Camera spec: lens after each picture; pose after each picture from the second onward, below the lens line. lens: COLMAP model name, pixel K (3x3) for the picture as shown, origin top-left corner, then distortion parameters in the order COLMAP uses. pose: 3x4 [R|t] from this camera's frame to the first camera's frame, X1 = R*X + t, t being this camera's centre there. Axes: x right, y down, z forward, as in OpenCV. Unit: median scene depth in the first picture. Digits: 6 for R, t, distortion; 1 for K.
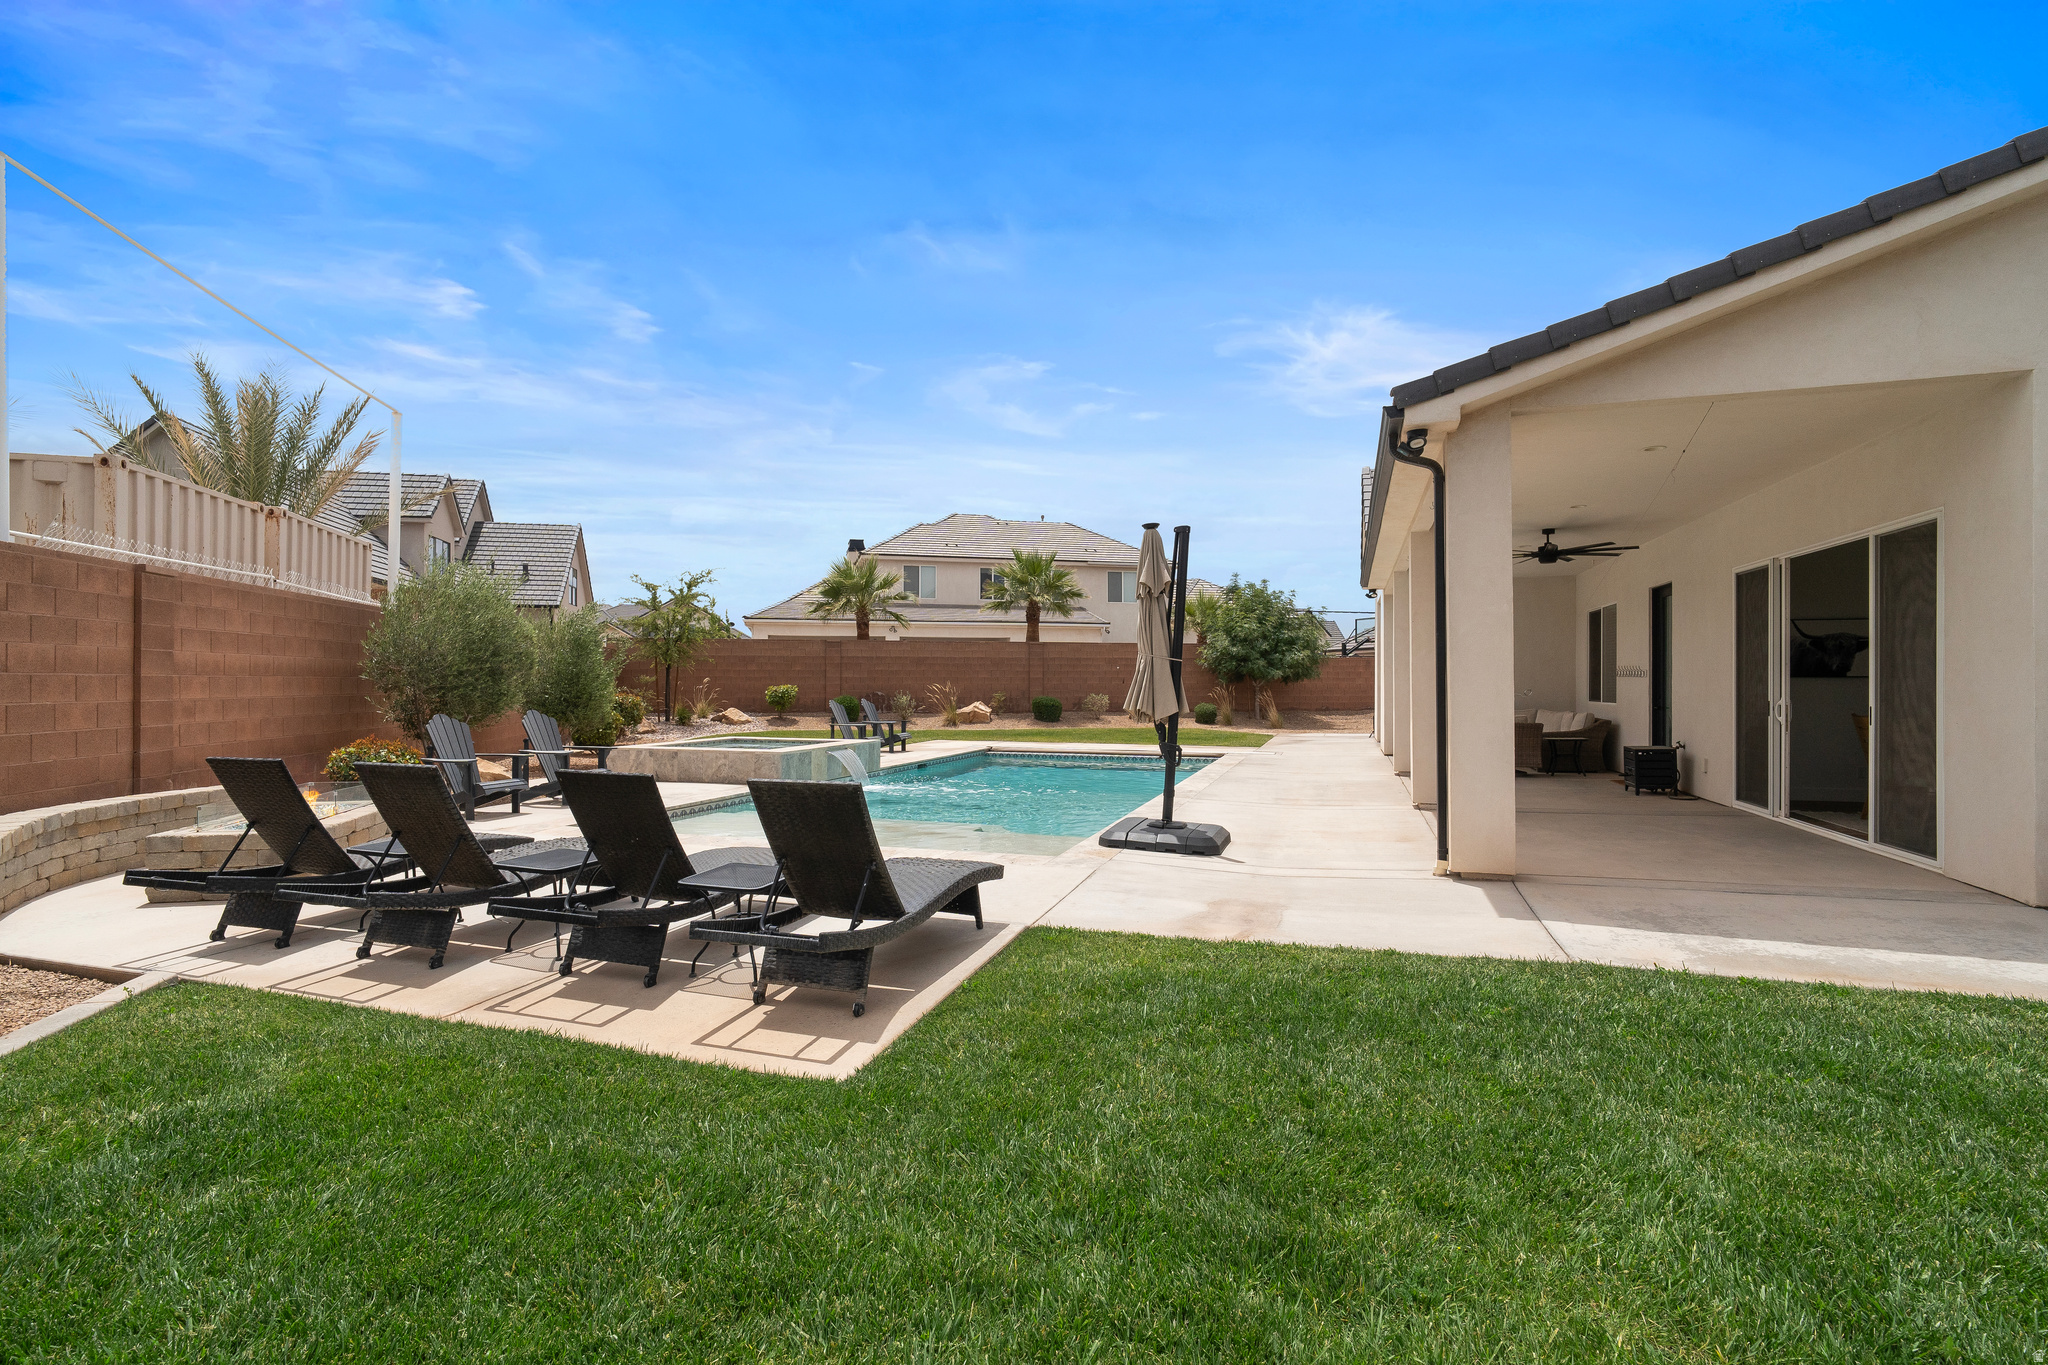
lens RADIAL K [[962.7, 0, 1021.1], [0, 962.7, 677.4], [0, 0, 1]] dist [-0.017705, 0.009603]
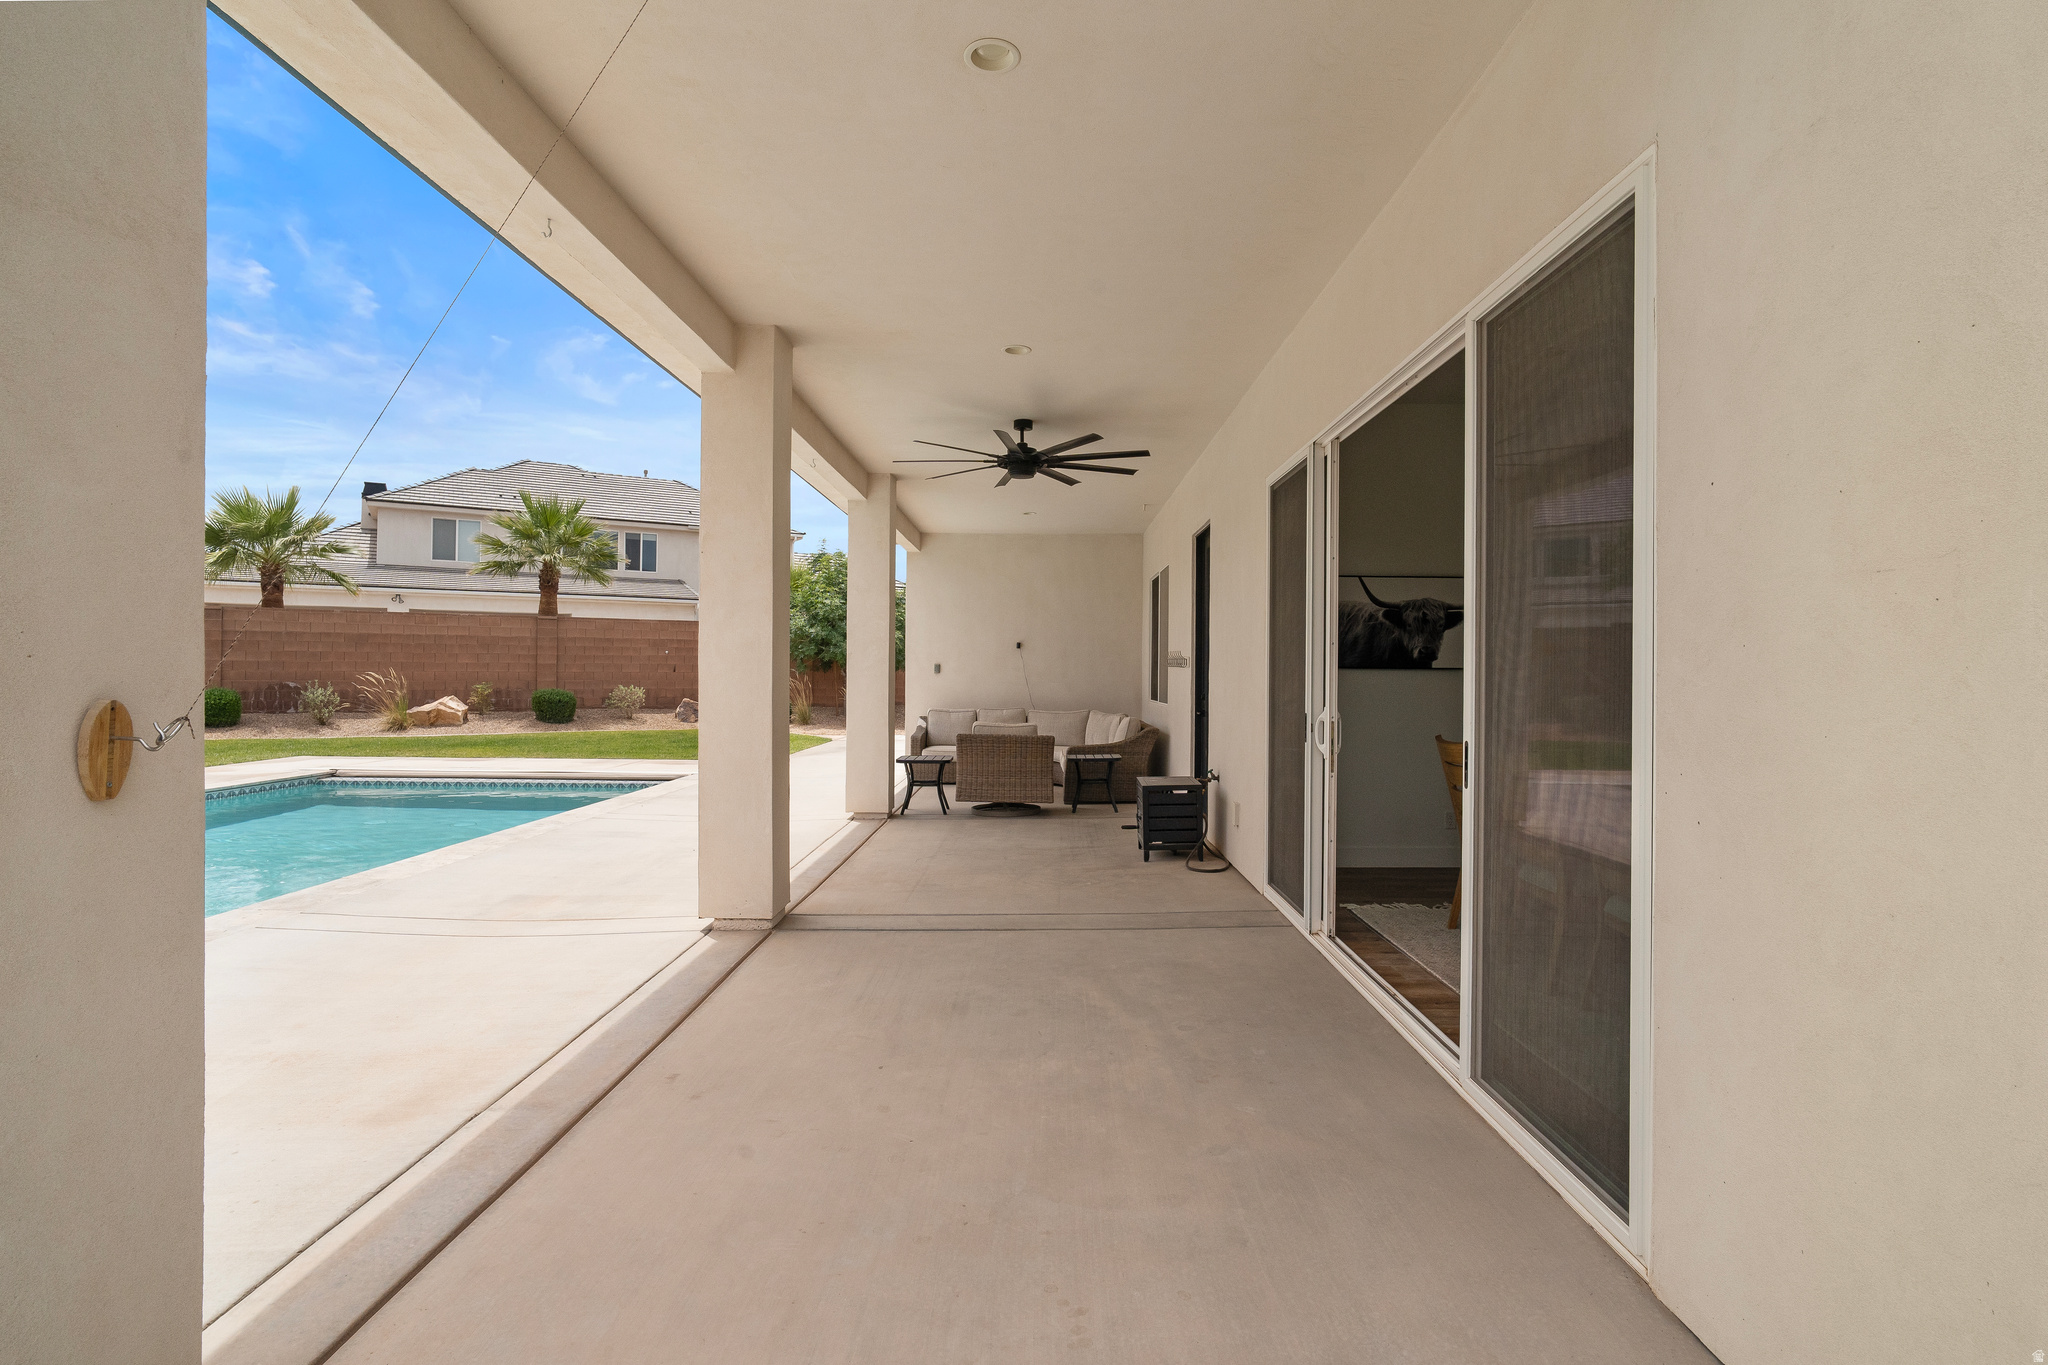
lens RADIAL K [[967.3, 0, 1026.2], [0, 967.3, 666.9], [0, 0, 1]] dist [-0.004071, 0.008295]
pose [[0.953945, 0.005916, 0.299923, 0.161317], [-0.006412, 0.999979, 0.000671, -0.000283], [-0.299913, -0.002563, 0.953963, 0.182364]]
